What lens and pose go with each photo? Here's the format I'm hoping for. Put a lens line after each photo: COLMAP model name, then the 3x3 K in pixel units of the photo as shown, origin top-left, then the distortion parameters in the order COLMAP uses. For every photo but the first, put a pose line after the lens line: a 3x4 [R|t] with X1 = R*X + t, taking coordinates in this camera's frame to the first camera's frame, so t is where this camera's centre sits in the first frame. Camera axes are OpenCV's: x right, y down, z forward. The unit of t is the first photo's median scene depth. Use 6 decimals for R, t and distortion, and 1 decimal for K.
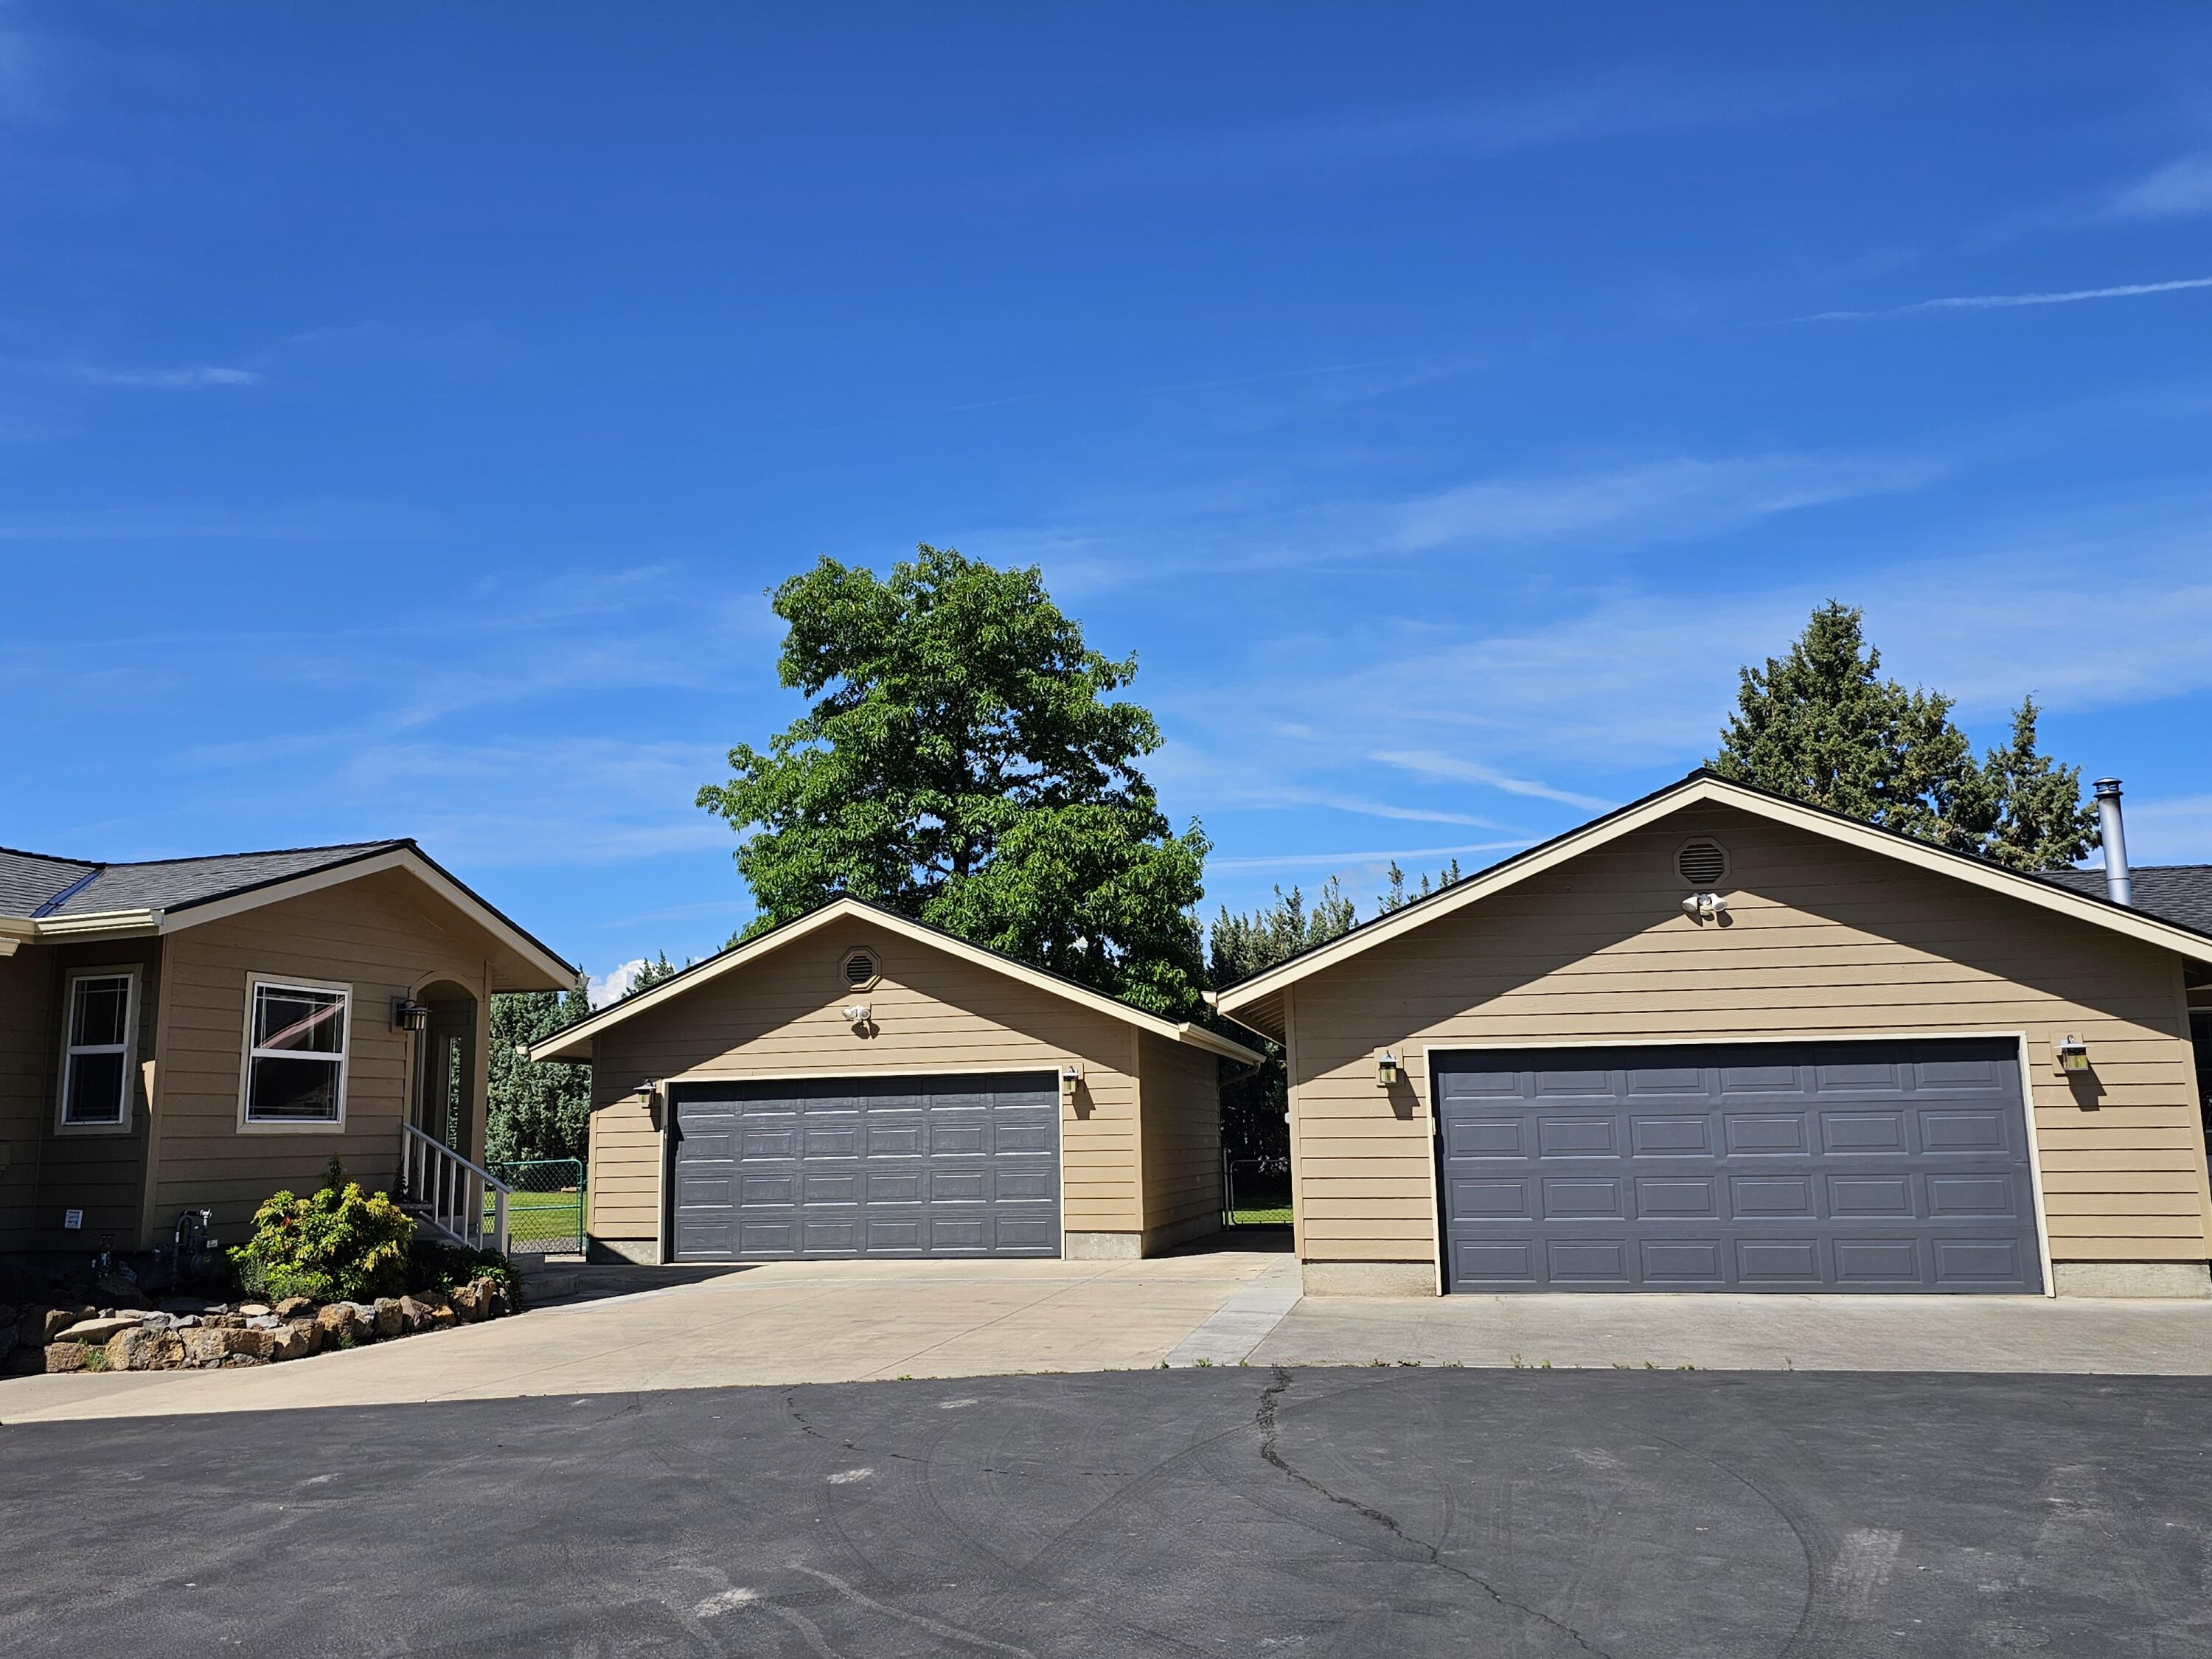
lens RADIAL K [[1885.4, 0, 1097.8], [0, 1885.4, 786.6], [0, 0, 1]] dist [0.068452, -0.077192]
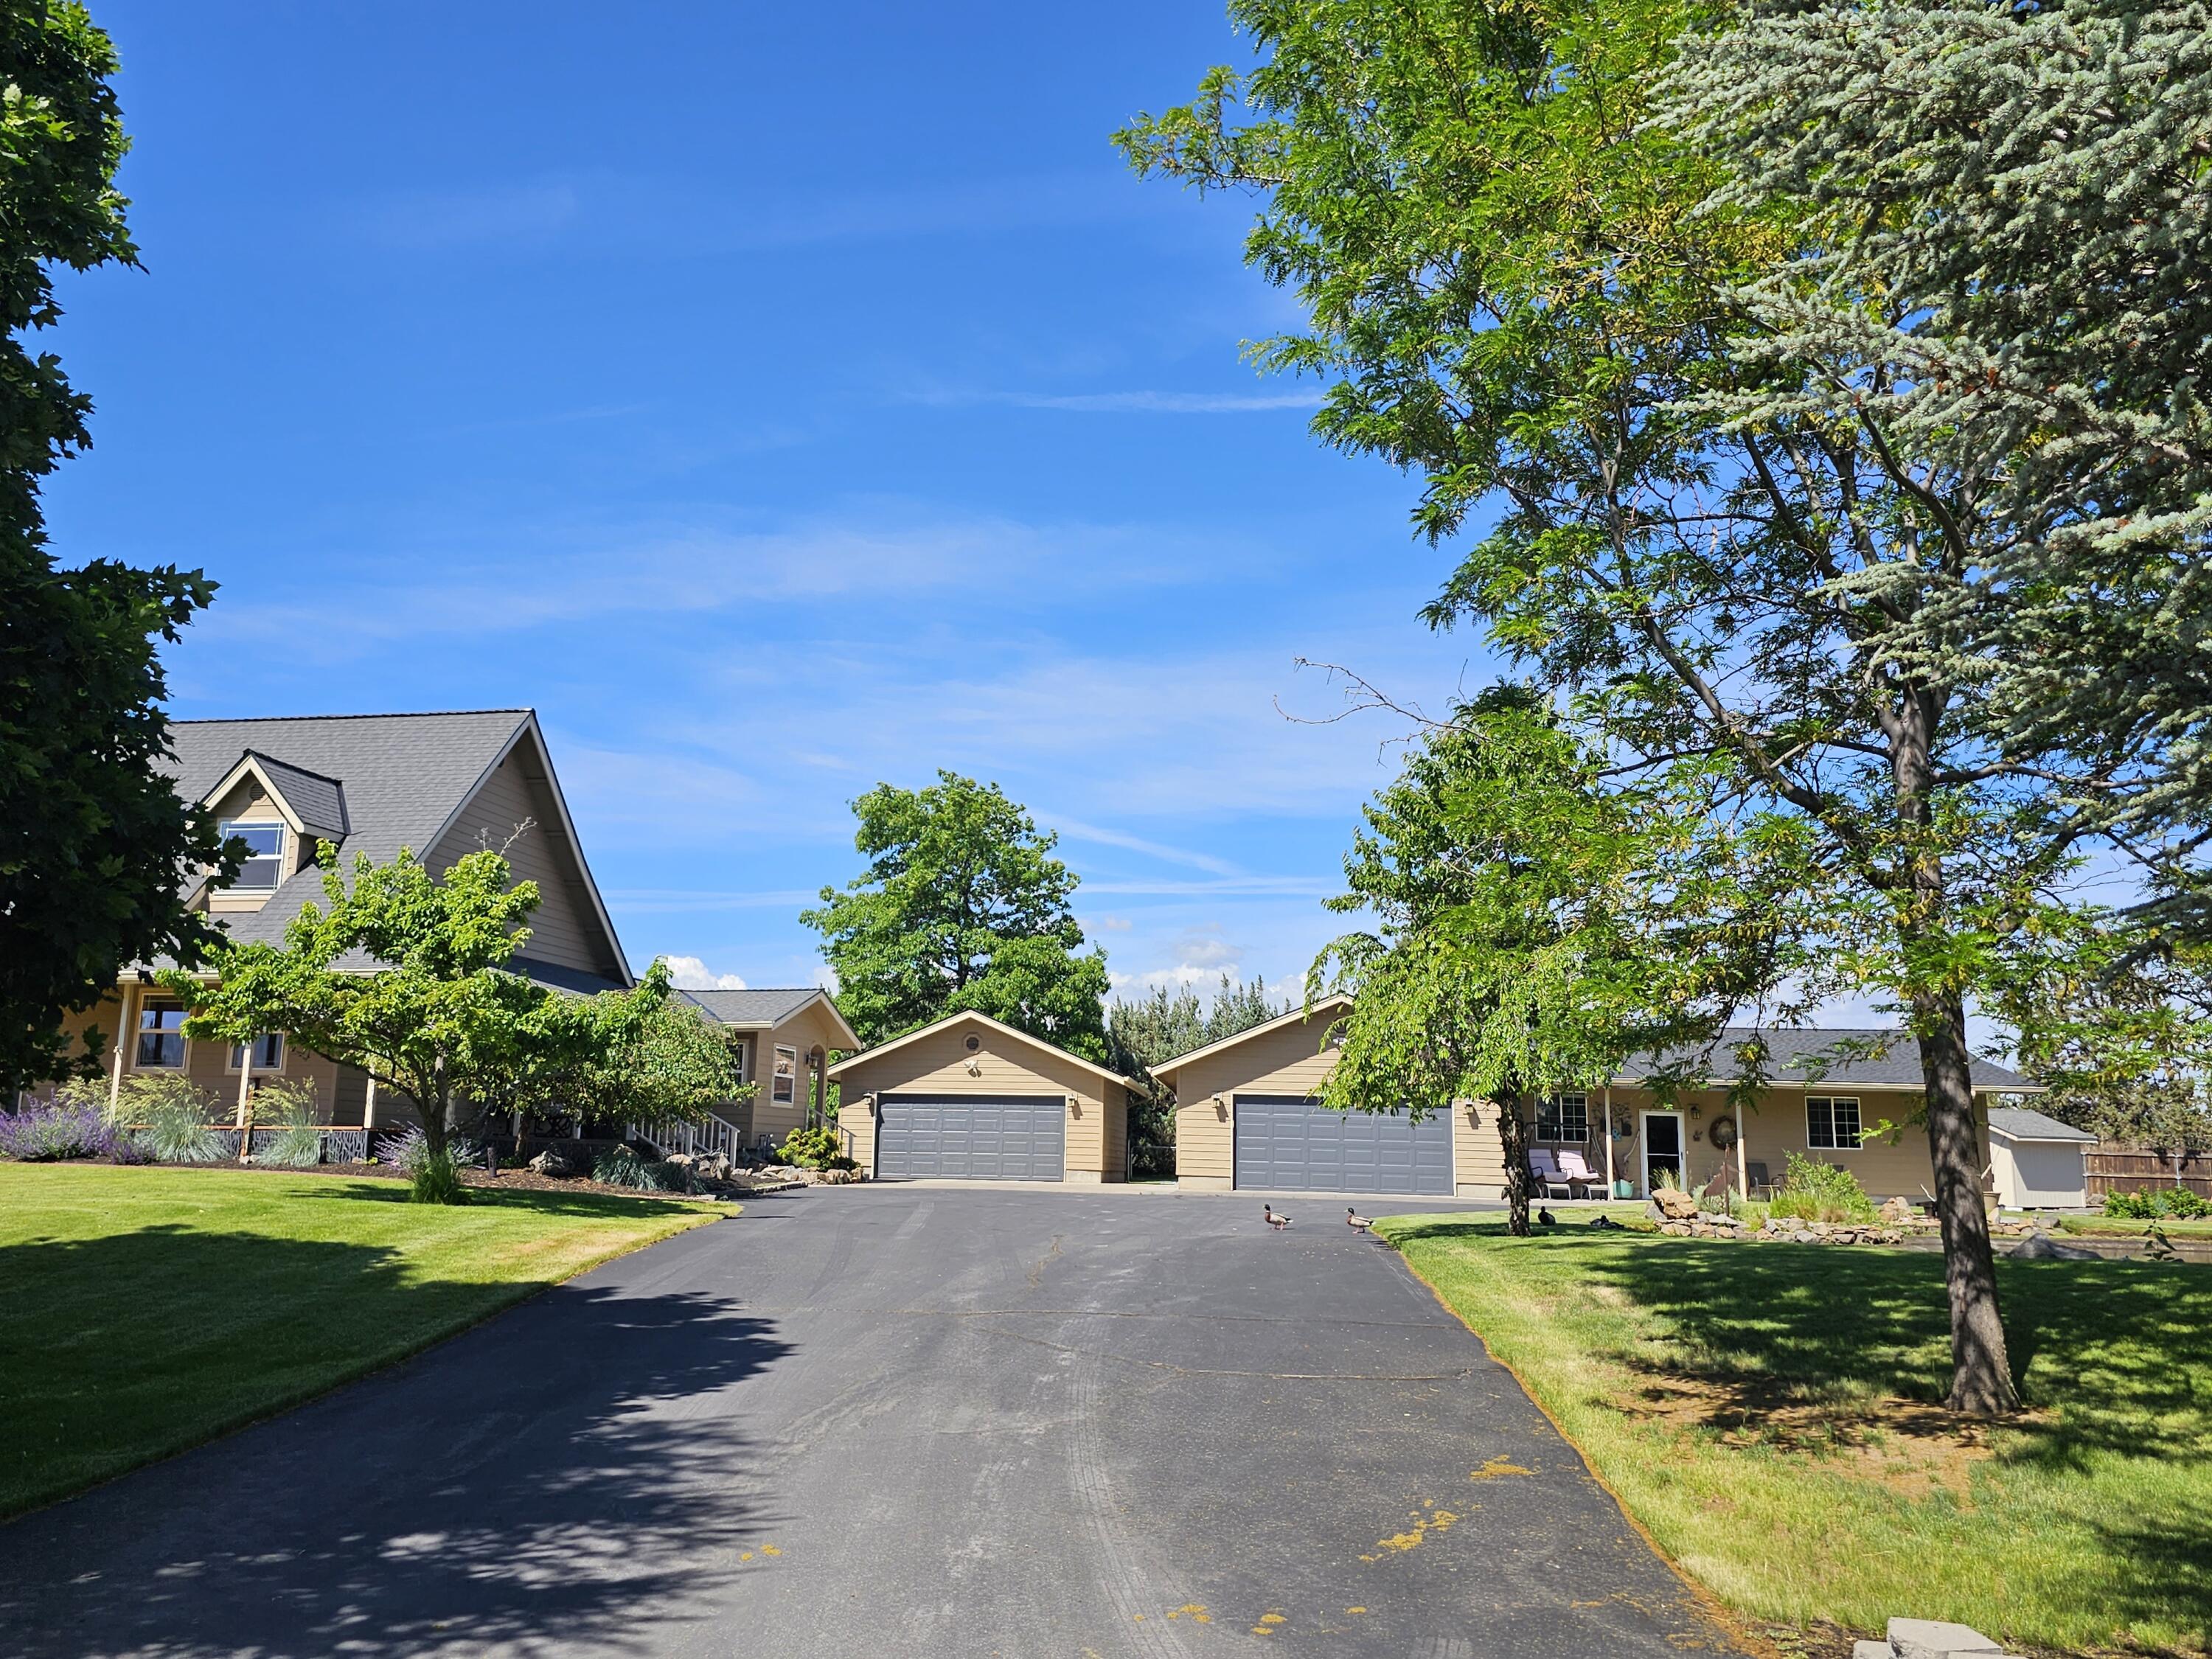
lens RADIAL K [[1885.4, 0, 1097.8], [0, 1885.4, 786.6], [0, 0, 1]] dist [0.068452, -0.077192]
pose [[0.994660, 0.057837, 0.085474, -0.226797], [-0.056493, 0.998240, -0.018058, -0.199464], [-0.086368, 0.013133, 0.996177, -1.390729]]
